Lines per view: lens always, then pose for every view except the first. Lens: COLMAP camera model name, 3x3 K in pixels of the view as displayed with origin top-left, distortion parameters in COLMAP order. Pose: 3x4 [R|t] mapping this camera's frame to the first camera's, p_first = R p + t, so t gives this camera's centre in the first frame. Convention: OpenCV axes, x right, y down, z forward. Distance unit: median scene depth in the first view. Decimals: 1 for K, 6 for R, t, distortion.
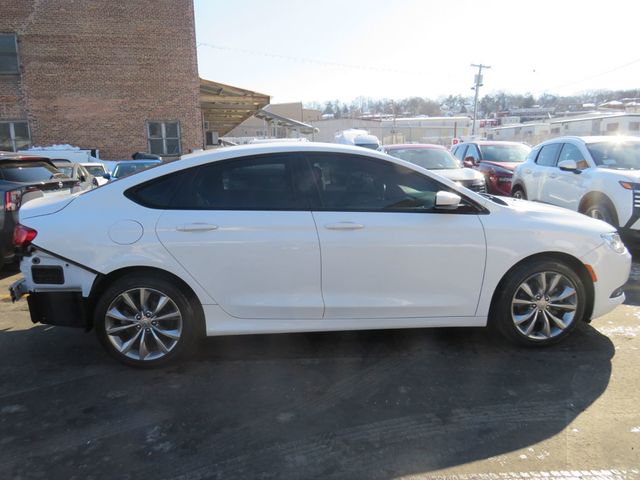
lens RADIAL K [[510.4, 0, 318.6], [0, 510.4, 239.7], [0, 0, 1]] dist [-0.016047, -0.006774]
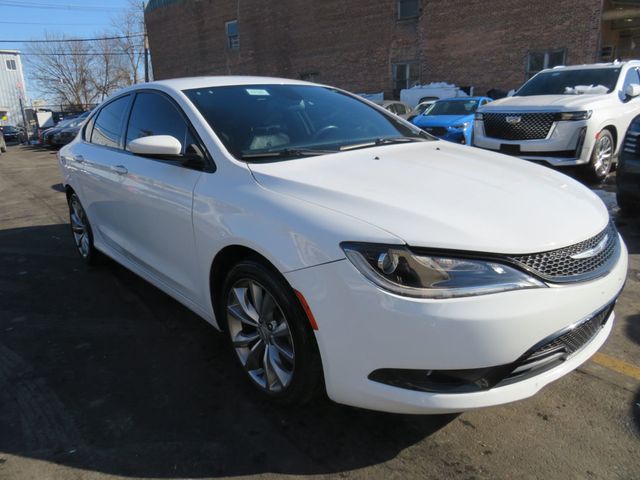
lens RADIAL K [[510.4, 0, 319.9], [0, 510.4, 243.1], [0, 0, 1]] dist [-0.016047, -0.006774]
pose [[0.526007, 0.219602, -0.821639, 0.134872], [-0.117989, 0.975589, 0.185213, -0.013708], [0.842256, -0.000479, 0.539078, 0.103691]]
